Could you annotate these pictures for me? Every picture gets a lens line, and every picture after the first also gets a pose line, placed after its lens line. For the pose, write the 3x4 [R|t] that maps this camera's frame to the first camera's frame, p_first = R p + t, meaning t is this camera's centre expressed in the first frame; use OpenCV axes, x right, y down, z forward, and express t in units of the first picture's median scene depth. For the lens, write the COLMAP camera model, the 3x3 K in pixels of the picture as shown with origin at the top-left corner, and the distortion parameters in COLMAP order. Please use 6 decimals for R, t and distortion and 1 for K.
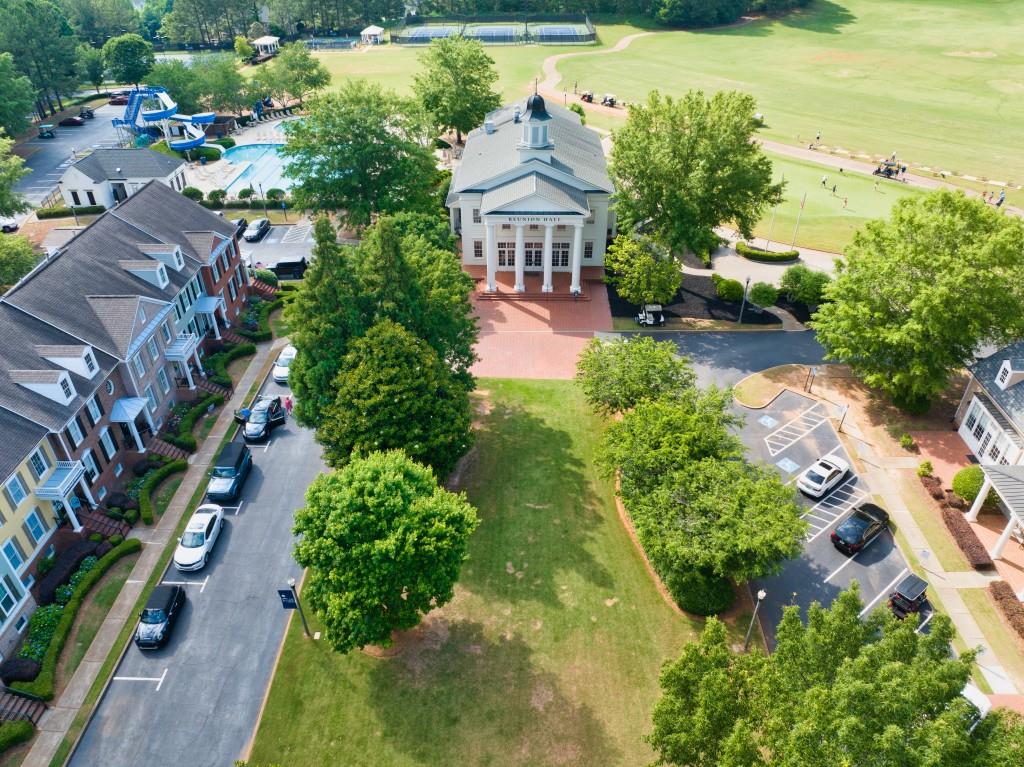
lens RADIAL K [[717.5, 0, 512.0], [0, 717.5, 383.5], [0, 0, 1]] dist [-0.032331, -0.006035]
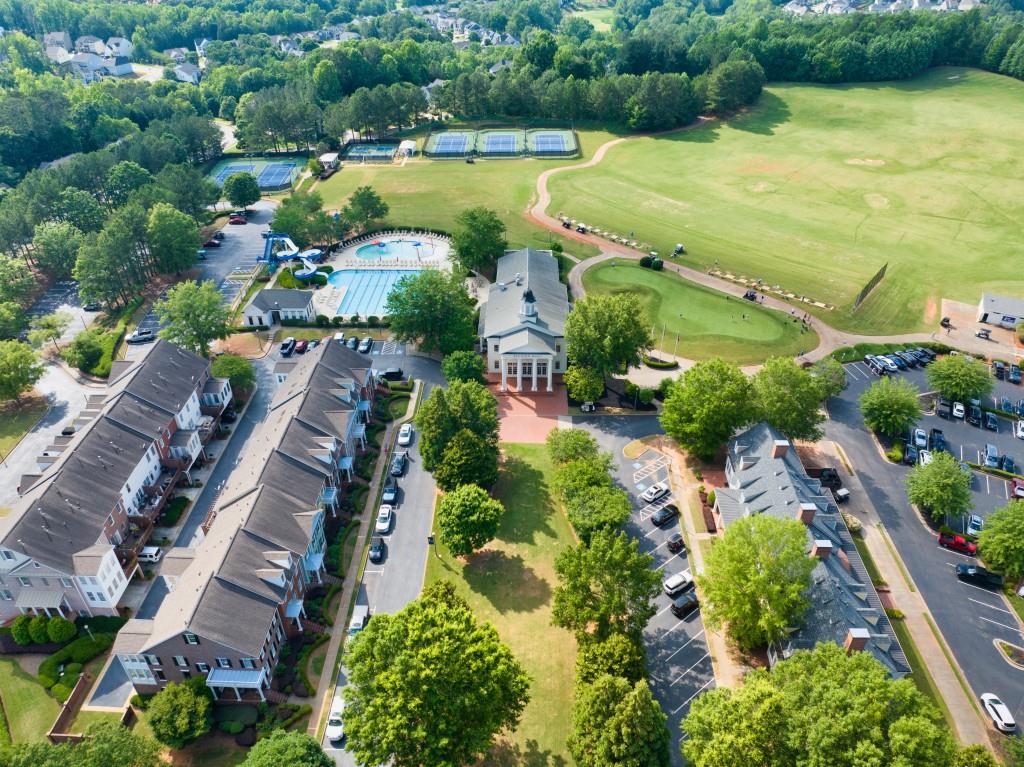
lens RADIAL K [[717.5, 0, 512.0], [0, 717.5, 383.5], [0, 0, 1]] dist [-0.032331, -0.006035]
pose [[0.999997, -0.000726, -0.002282, -0.005126], [0.000715, 0.999990, -0.004514, -0.152865], [0.002285, 0.004513, 0.999987, -0.948308]]
